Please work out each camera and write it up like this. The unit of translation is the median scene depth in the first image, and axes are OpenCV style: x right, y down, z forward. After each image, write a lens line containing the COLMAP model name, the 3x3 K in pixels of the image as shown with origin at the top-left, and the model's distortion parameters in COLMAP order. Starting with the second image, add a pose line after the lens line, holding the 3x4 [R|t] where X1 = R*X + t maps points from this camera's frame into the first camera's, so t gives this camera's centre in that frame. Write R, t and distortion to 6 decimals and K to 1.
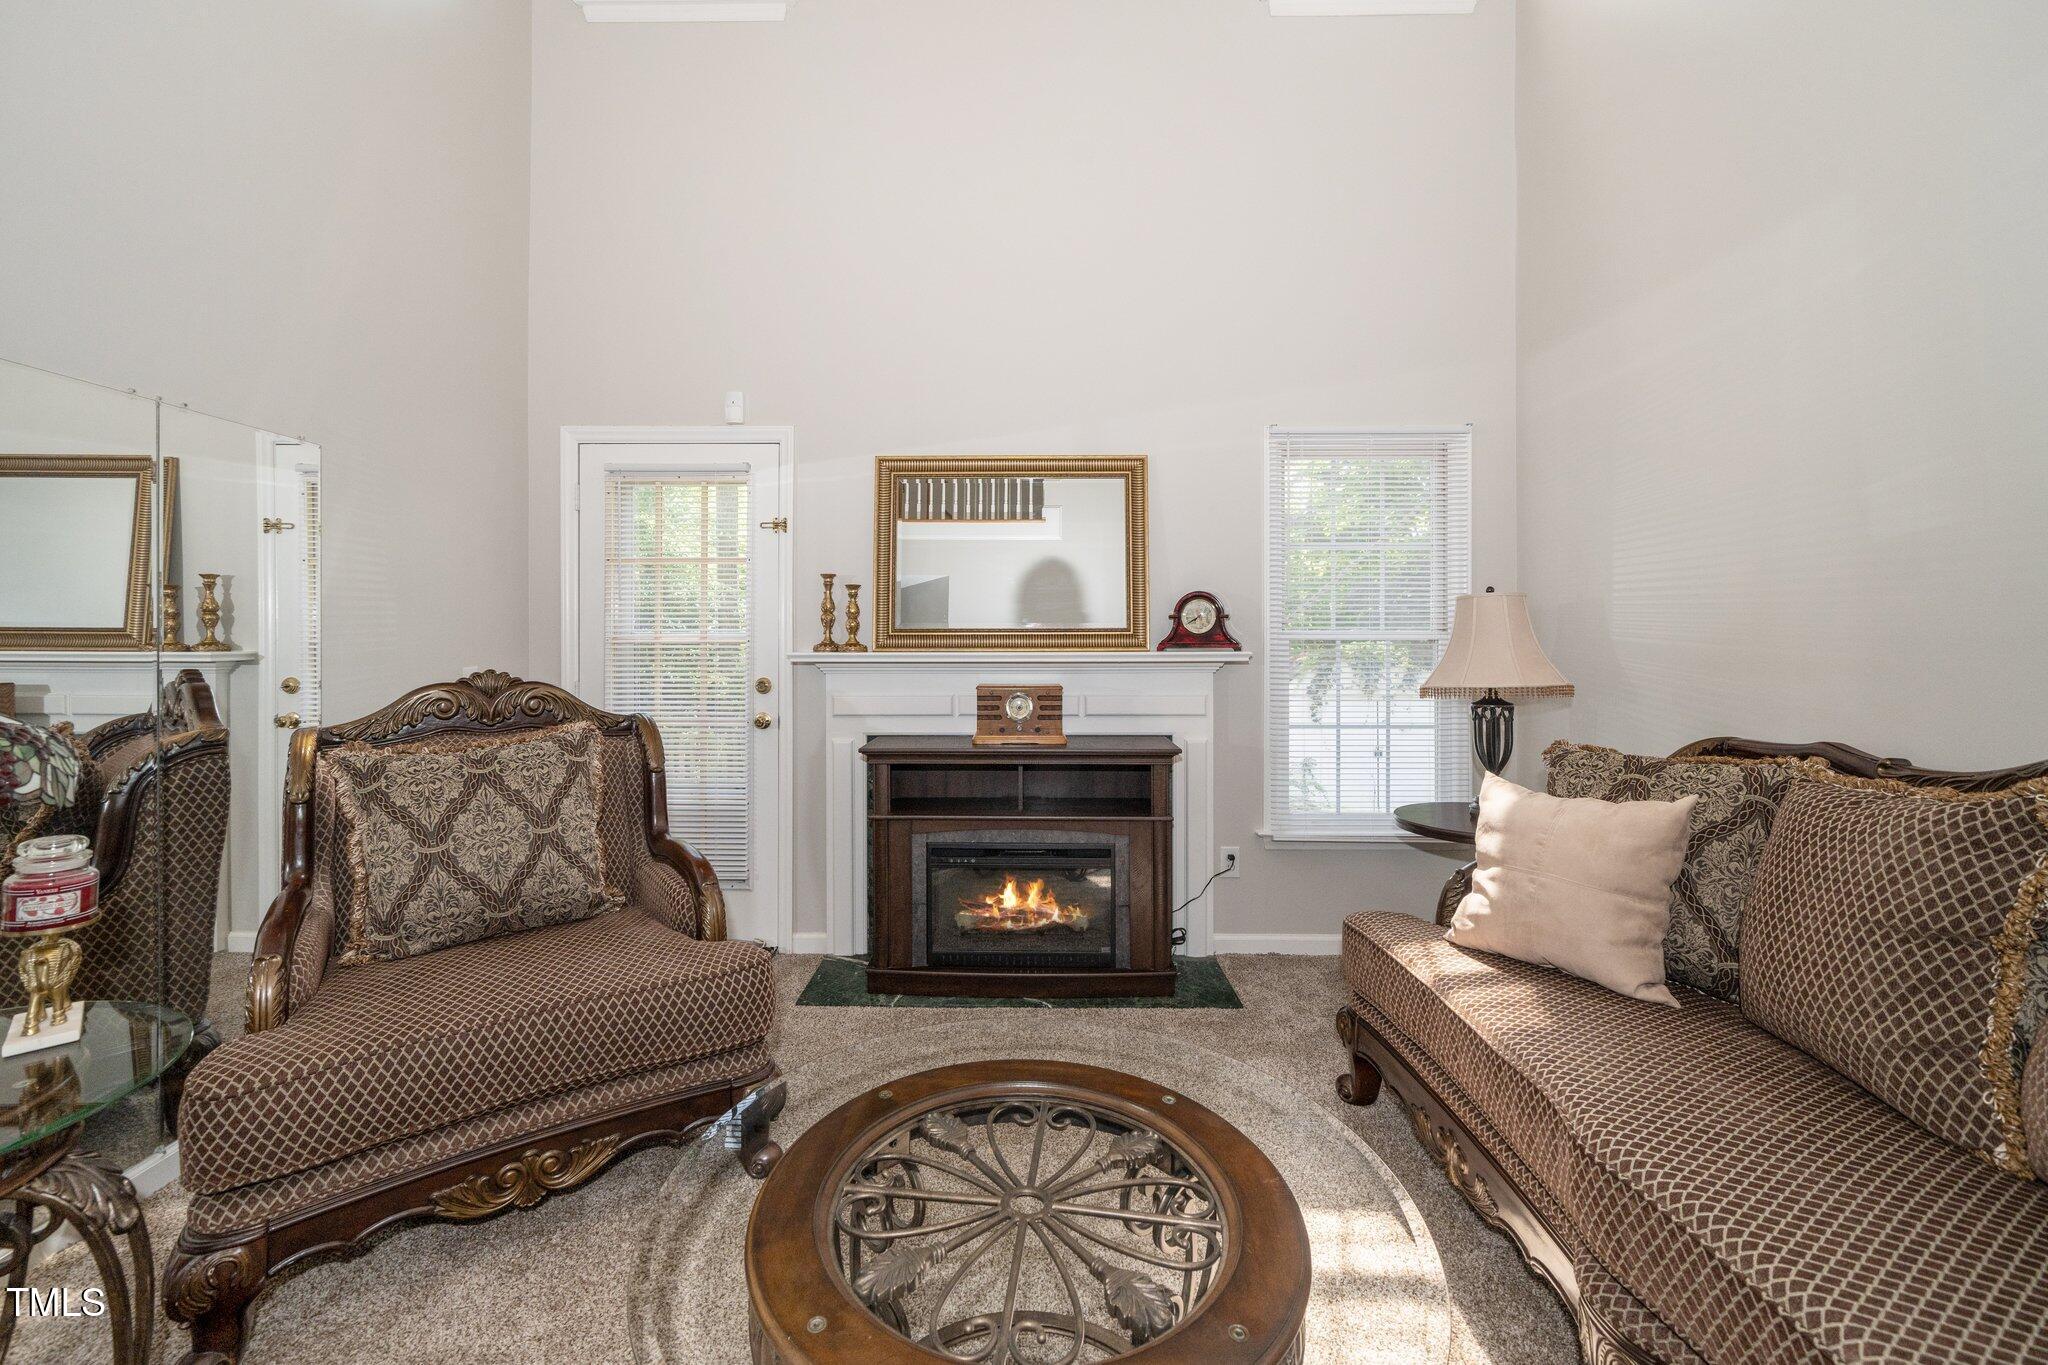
lens RADIAL K [[842.3, 0, 1019.6], [0, 842.3, 634.5], [0, 0, 1]] dist [-0.001346, -0.000620]
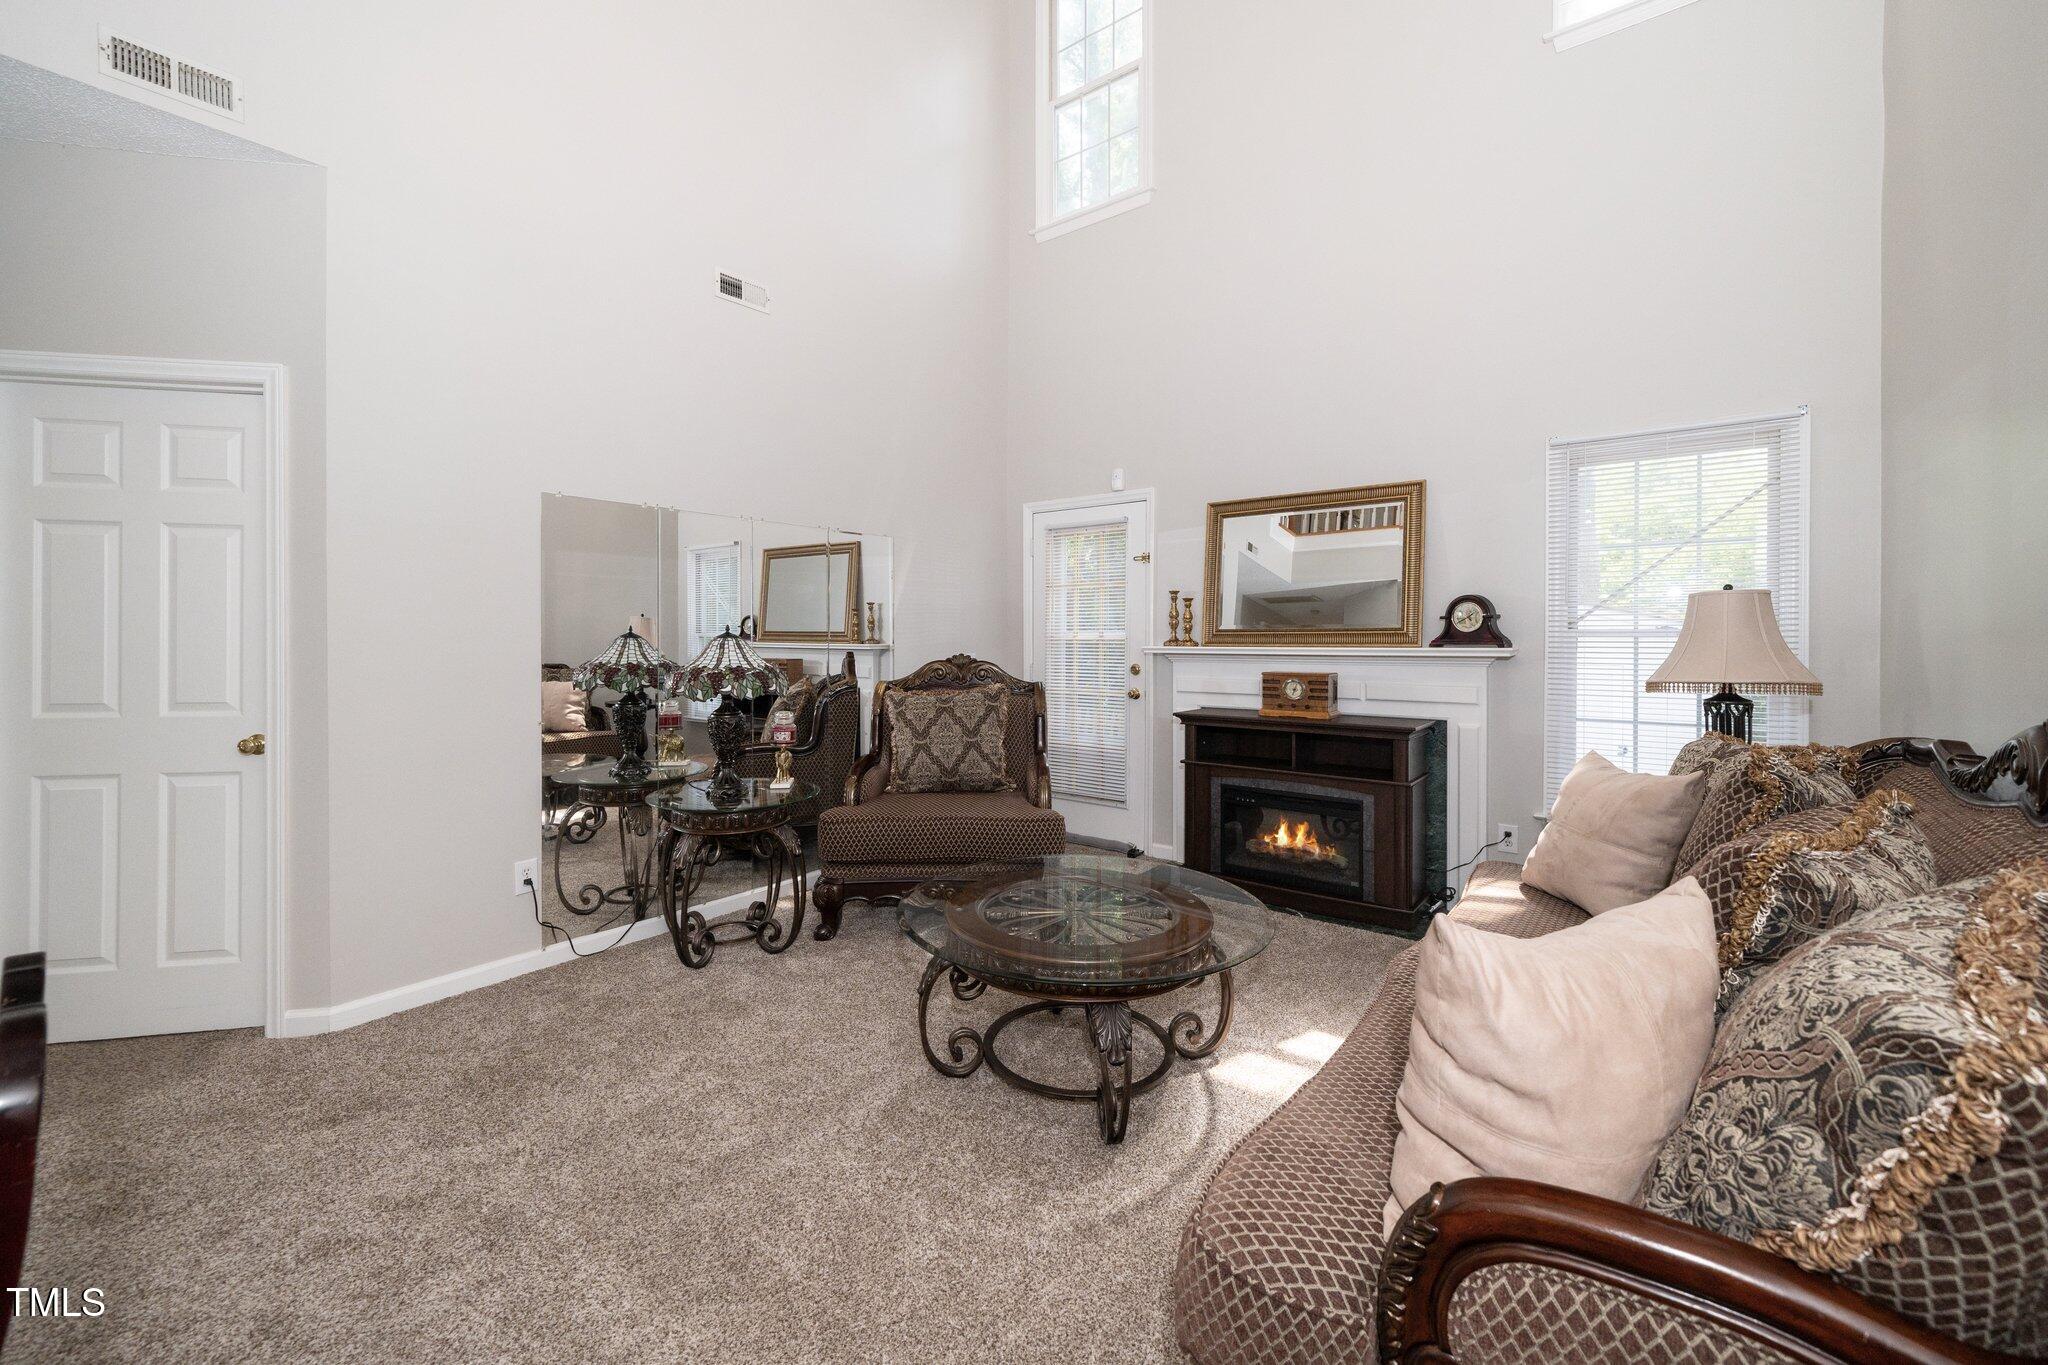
lens RADIAL K [[842.3, 0, 1045.0], [0, 842.3, 637.2], [0, 0, 1]] dist [-0.001346, -0.000620]
pose [[0.803101, -0.001271, -0.595842, 0.471190], [0.002716, 0.999995, 0.001529, 0.002833], [0.595837, -0.002846, 0.803100, -0.276748]]
